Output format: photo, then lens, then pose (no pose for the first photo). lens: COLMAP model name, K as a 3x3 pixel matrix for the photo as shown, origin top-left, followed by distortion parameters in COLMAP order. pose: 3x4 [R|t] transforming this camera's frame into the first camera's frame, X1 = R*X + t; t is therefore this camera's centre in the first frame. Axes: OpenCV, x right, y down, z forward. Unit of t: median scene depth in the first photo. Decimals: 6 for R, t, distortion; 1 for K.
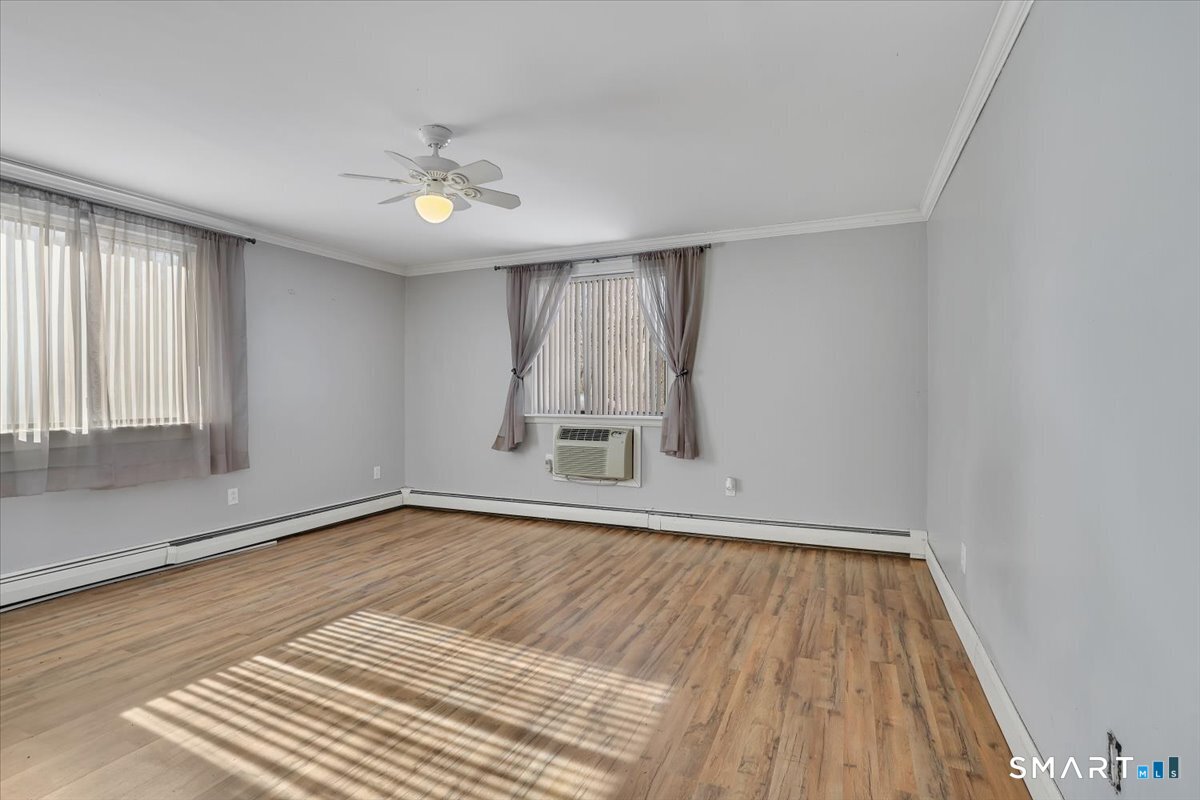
lens RADIAL K [[550.2, 0, 607.2], [0, 550.2, 393.0], [0, 0, 1]] dist [-0.037215, 0.007428]
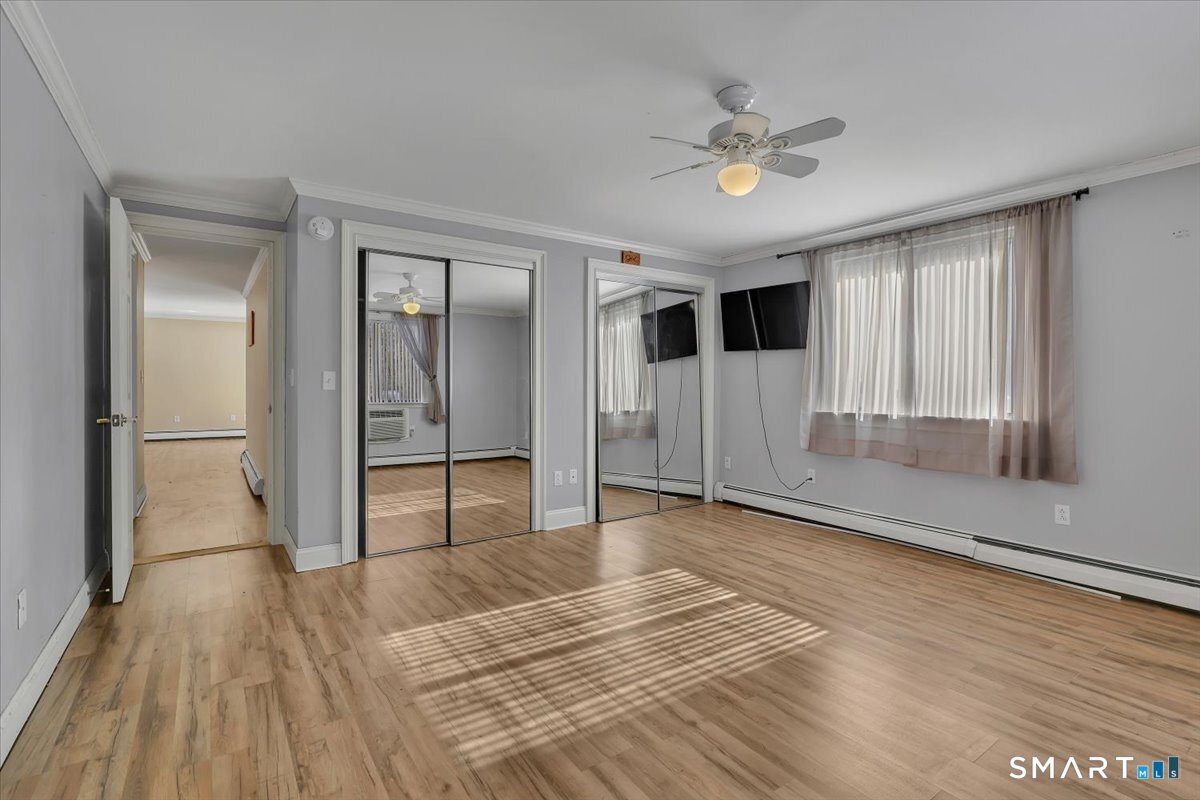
lens RADIAL K [[462.7, 0, 549.9], [0, 462.7, 388.4], [0, 0, 1]] dist [-0.001668, -0.000114]
pose [[-0.496889, 0.009838, -0.867758, 0.511893], [-0.007748, 0.999846, 0.015773, -0.008660], [0.867780, 0.014561, -0.496736, 1.159271]]
